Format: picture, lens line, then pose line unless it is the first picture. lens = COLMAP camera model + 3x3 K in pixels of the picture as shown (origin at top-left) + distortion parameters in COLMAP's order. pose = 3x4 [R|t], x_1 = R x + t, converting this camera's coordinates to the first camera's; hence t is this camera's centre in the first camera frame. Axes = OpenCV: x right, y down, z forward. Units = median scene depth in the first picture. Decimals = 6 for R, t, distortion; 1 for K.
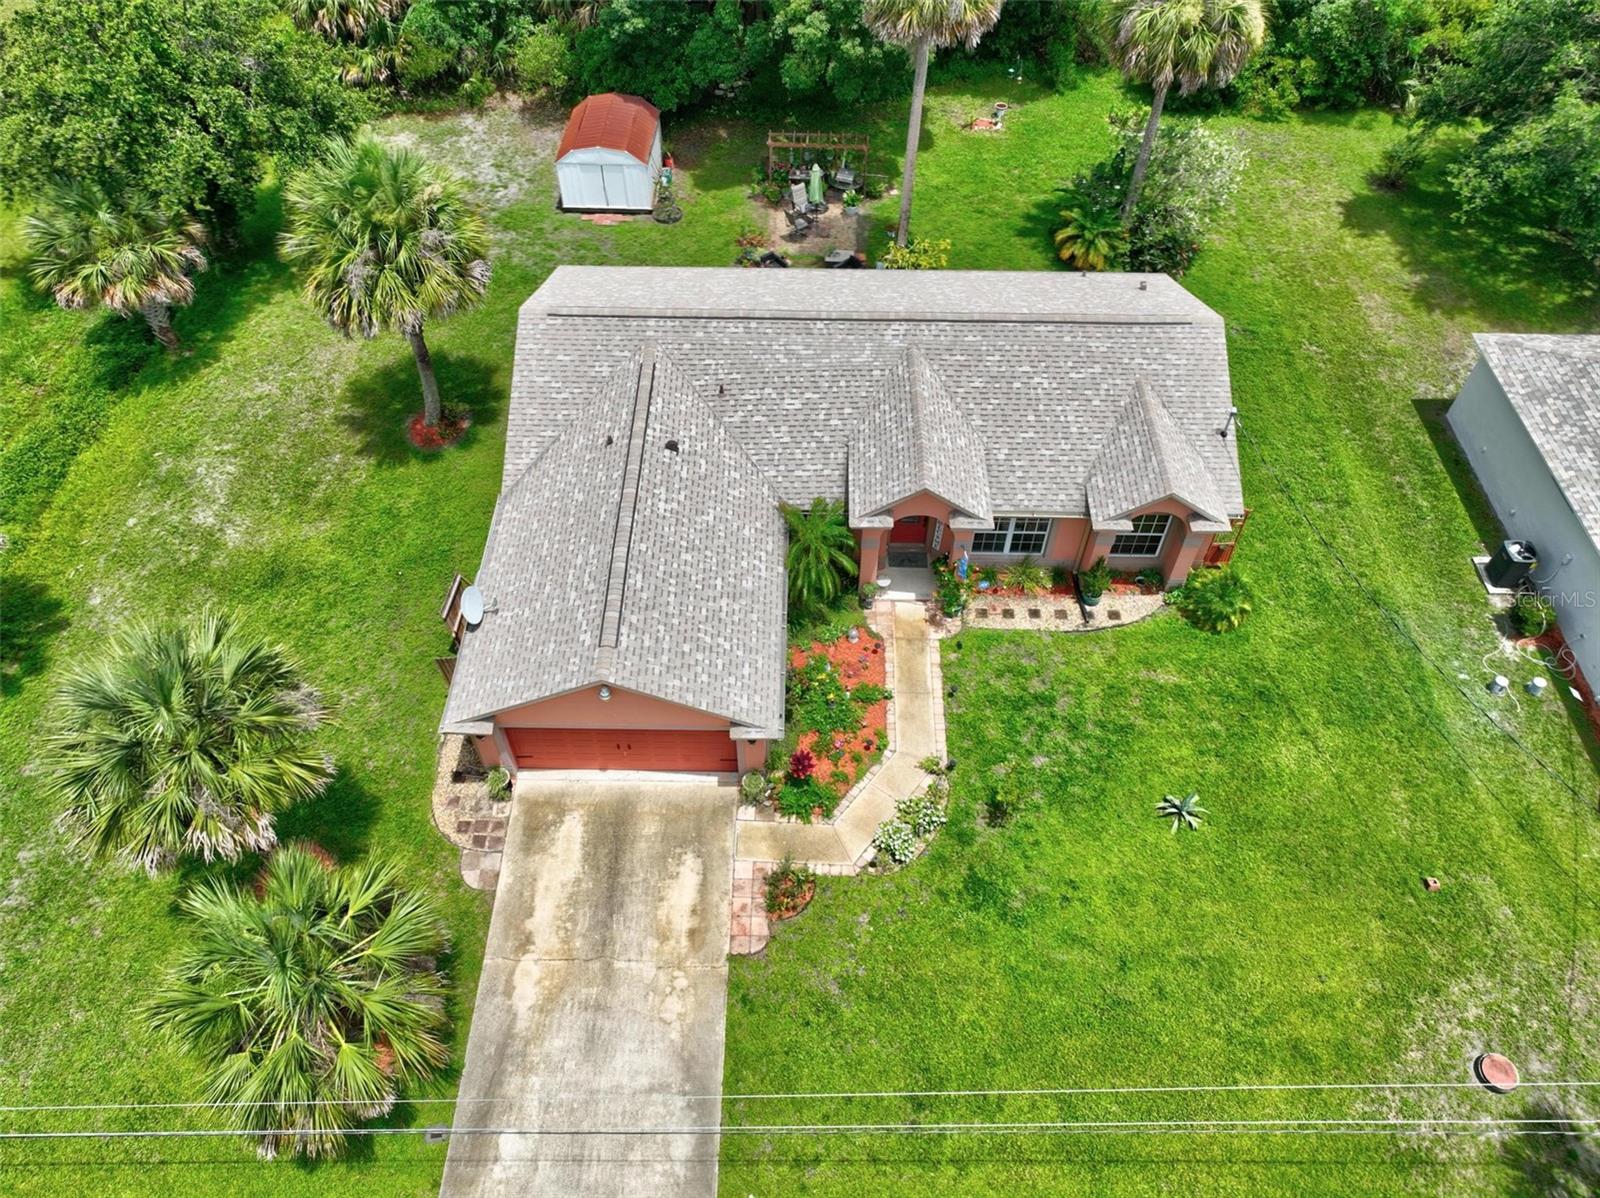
lens RADIAL K [[1124.4, 0, 801.3], [0, 1124.4, 594.7], [0, 0, 1]] dist [-0.004847, 0.020808]
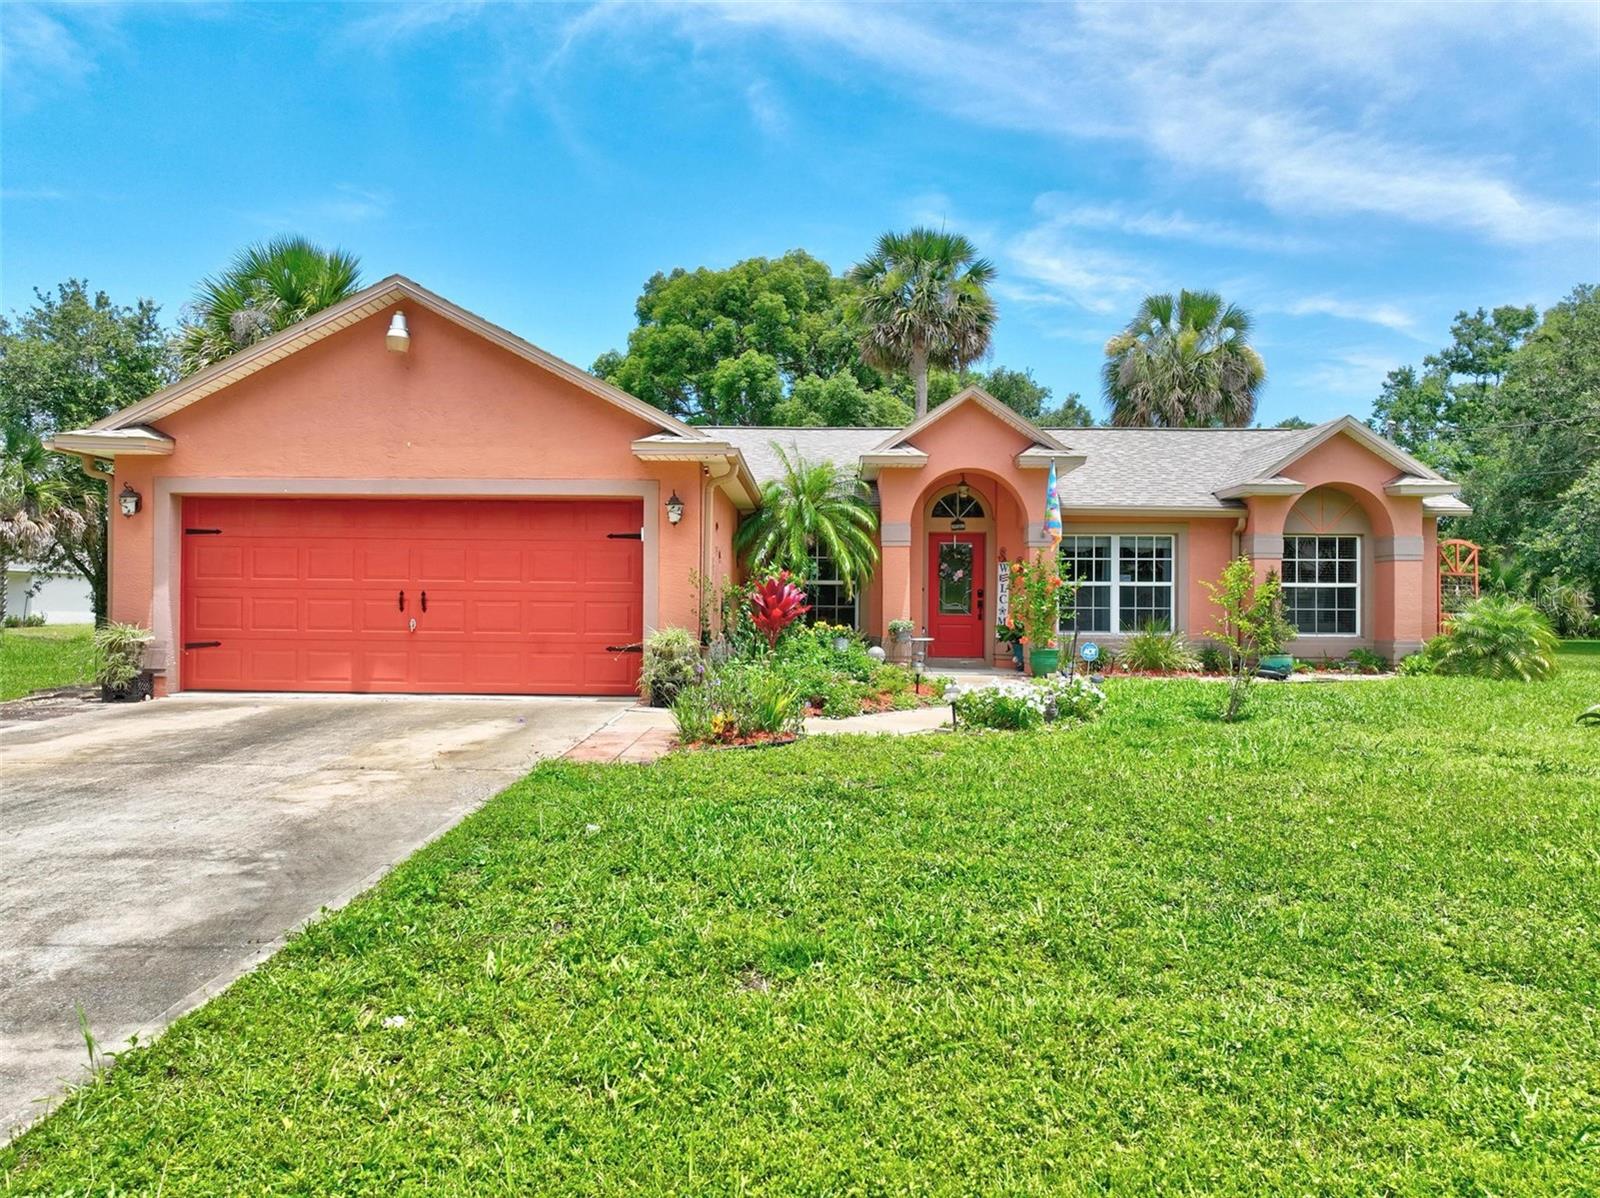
lens RADIAL K [[1124.4, 0, 800.3], [0, 1124.4, 598.4], [0, 0, 1]] dist [-0.004847, 0.020808]
pose [[0.999958, -0.001702, -0.009054, 0.013057], [-0.005994, 0.626173, -0.779661, 0.453212], [0.006996, 0.779683, 0.626136, 0.611392]]
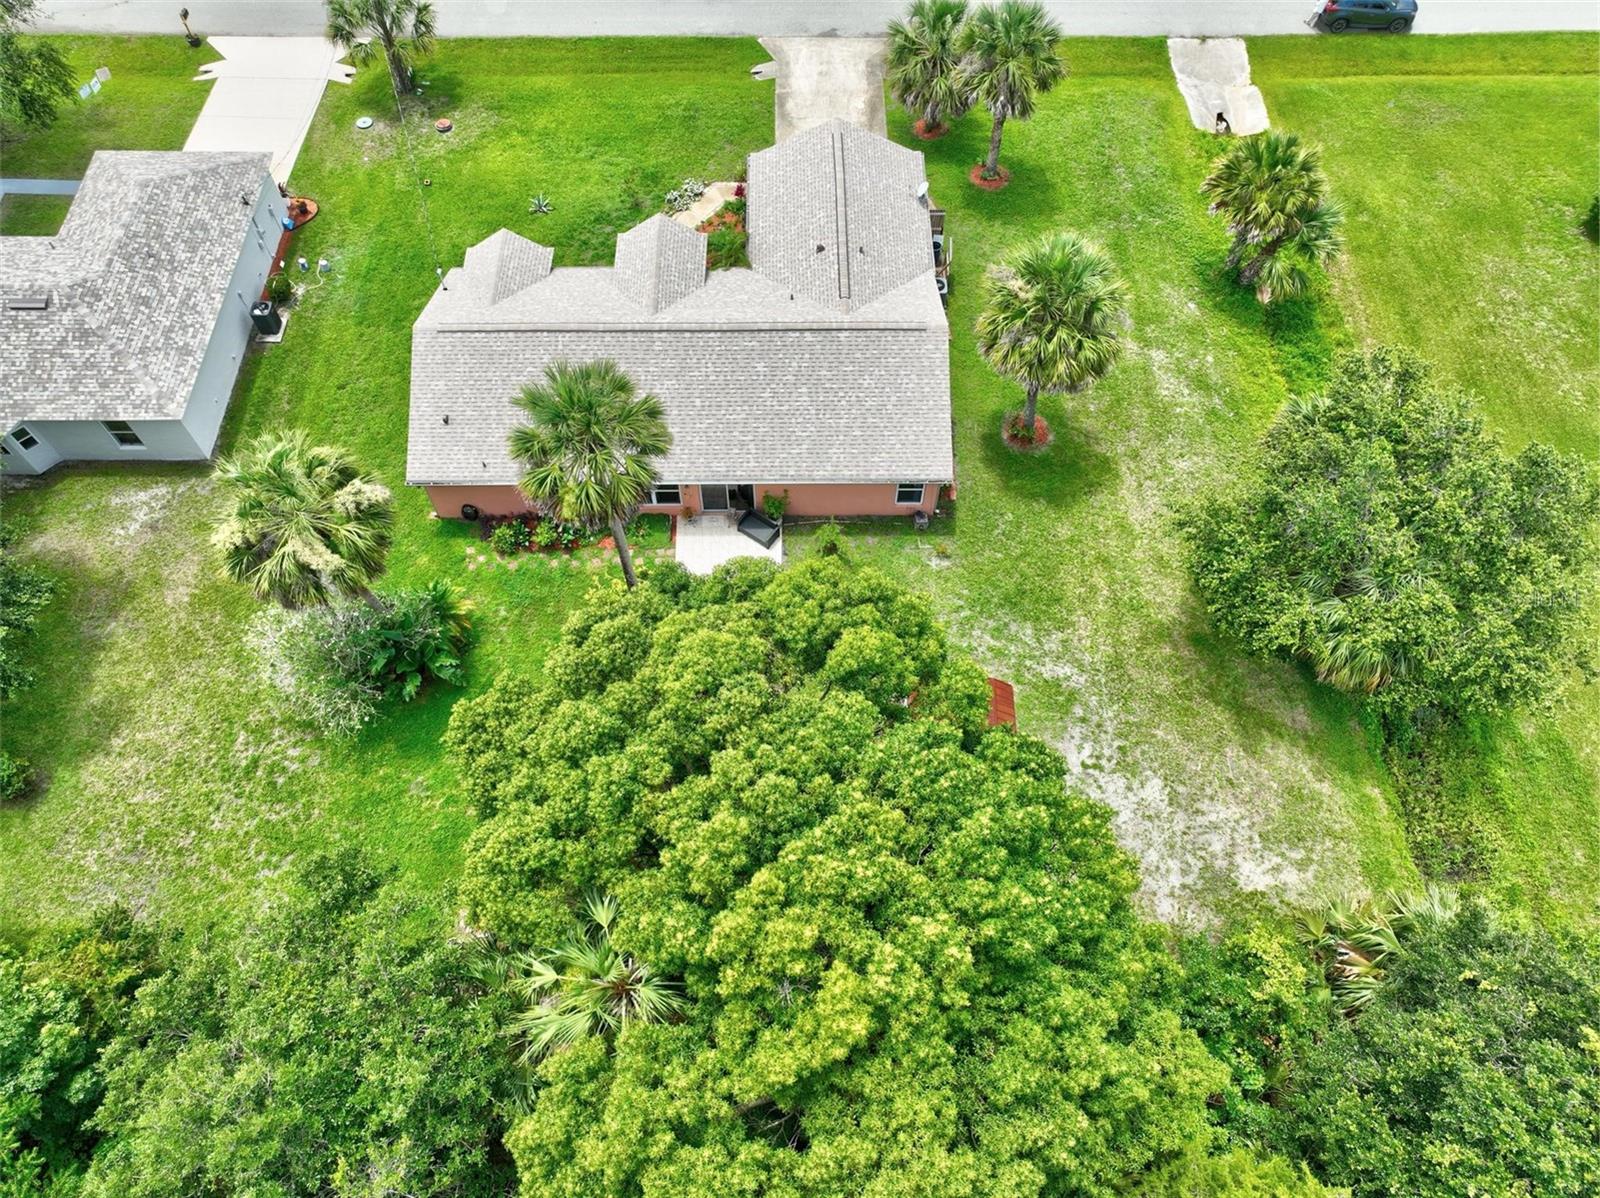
lens RADIAL K [[1124.4, 0, 796.7], [0, 1124.4, 615.3], [0, 0, 1]] dist [-0.004847, 0.020808]
pose [[-0.999792, 0.010824, -0.017285, -0.047985], [-0.019978, -0.349311, 0.936794, -1.638319], [0.004102, 0.936944, 0.349455, 0.878281]]
